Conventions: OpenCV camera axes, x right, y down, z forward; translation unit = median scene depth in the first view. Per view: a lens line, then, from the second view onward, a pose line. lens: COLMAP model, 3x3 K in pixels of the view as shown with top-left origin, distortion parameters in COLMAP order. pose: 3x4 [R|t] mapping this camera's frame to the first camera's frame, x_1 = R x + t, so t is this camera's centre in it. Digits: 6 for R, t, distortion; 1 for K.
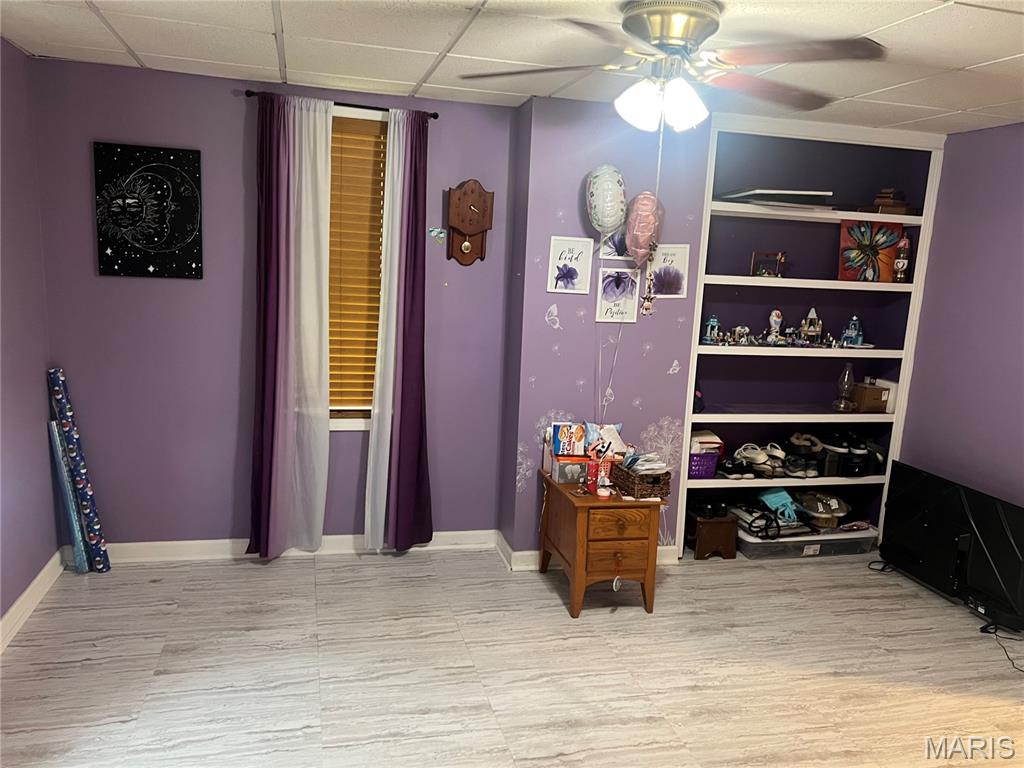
lens RADIAL K [[774.6, 0, 511.9], [0, 774.6, 383.0], [0, 0, 1]] dist [0.016055, -0.012695]
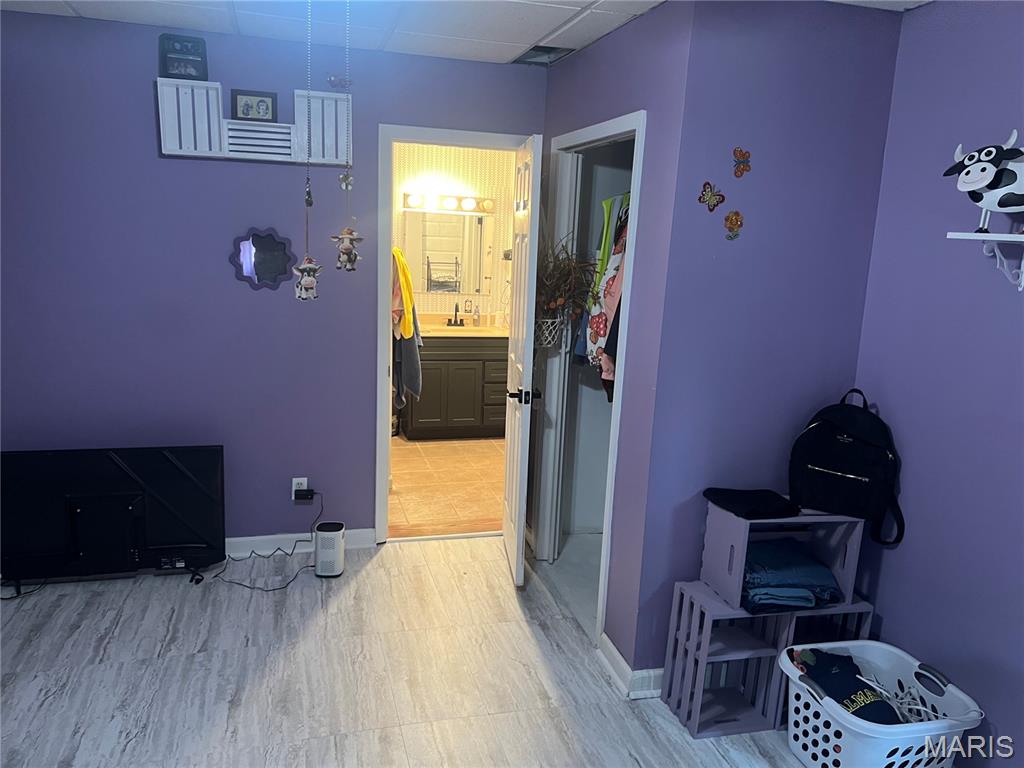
lens RADIAL K [[774.6, 0, 512.3], [0, 774.6, 384.4], [0, 0, 1]] dist [0.016055, -0.012695]
pose [[-0.020580, -0.243755, 0.969618, -0.279788], [0.119424, 0.962281, 0.244445, -0.106033], [-0.992630, 0.120826, 0.009307, 0.610001]]
